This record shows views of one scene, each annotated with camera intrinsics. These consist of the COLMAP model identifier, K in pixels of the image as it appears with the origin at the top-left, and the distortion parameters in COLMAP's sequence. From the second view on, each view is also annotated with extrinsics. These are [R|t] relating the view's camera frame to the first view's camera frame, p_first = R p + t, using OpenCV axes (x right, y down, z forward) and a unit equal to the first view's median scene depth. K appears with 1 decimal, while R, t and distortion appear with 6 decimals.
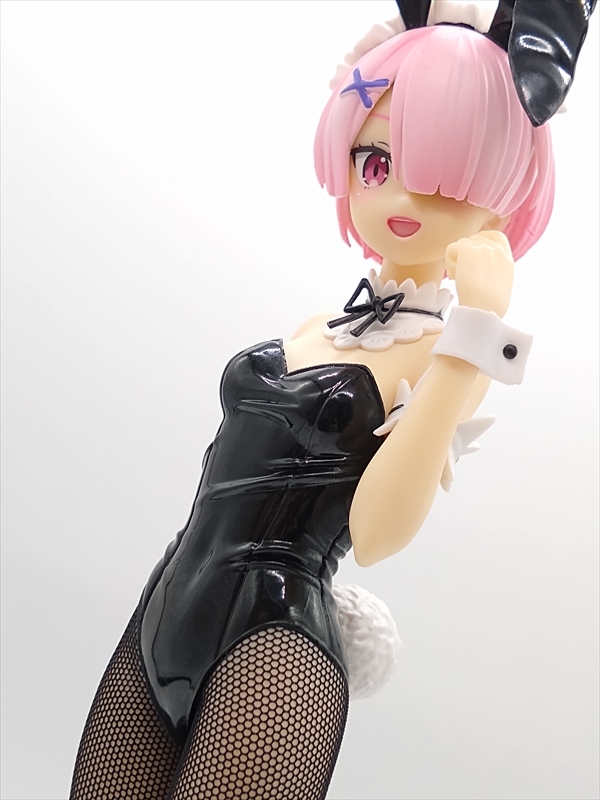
lens RADIAL K [[1328.2, 0, 316.0], [0, 1328.2, 399.1], [0, 0, 1]] dist [0.144911, -0.138925]
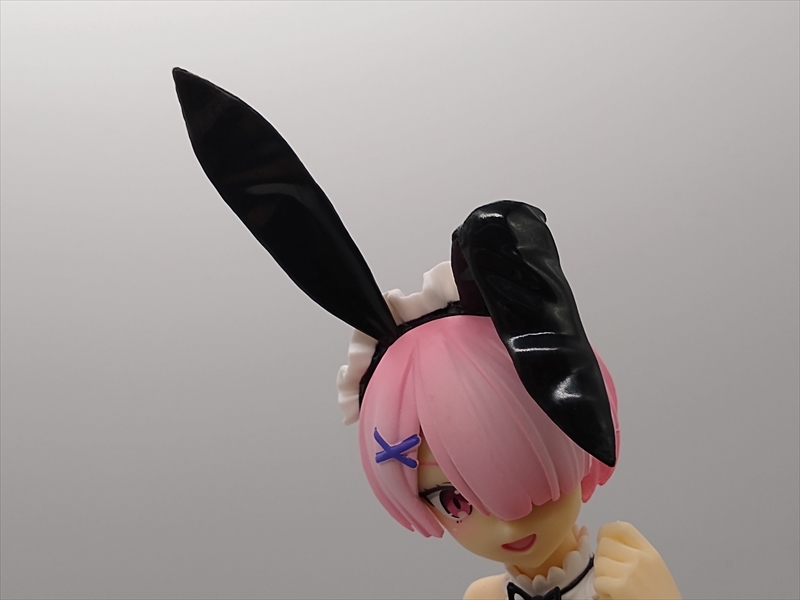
lens RADIAL K [[1328.2, 0, 400.0], [0, 1328.2, 300.0], [0, 0, 1]] dist [0.144911, -0.138925]
pose [[0.800847, -0.597605, -0.038894, 0.136040], [0.585379, 0.767446, 0.261455, -0.553851], [-0.126397, -0.232153, 0.964432, 0.137829]]
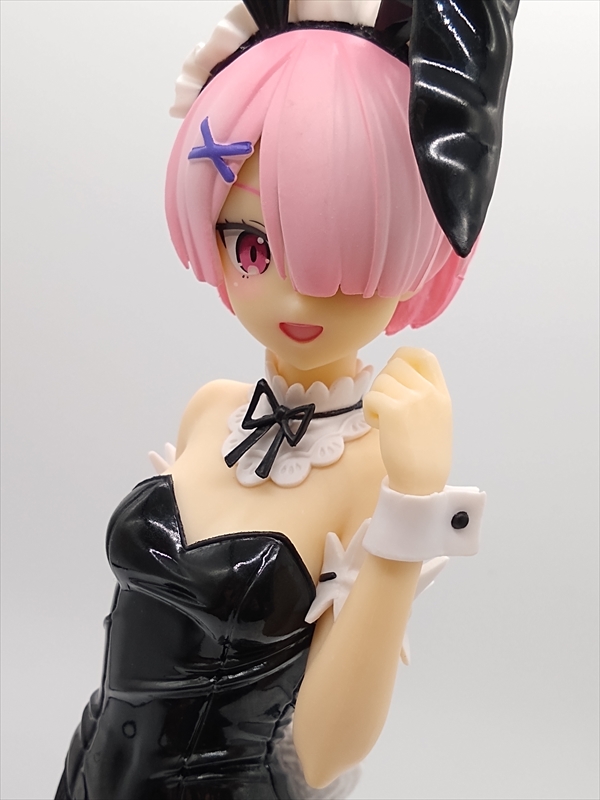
lens RADIAL K [[1328.2, 0, 316.0], [0, 1328.2, 399.1], [0, 0, 1]] dist [0.144911, -0.138925]
pose [[0.986272, -0.163236, 0.024936, 0.048196], [0.144625, 0.926779, 0.346648, -0.355893], [-0.079696, -0.338283, 0.937664, 0.260068]]
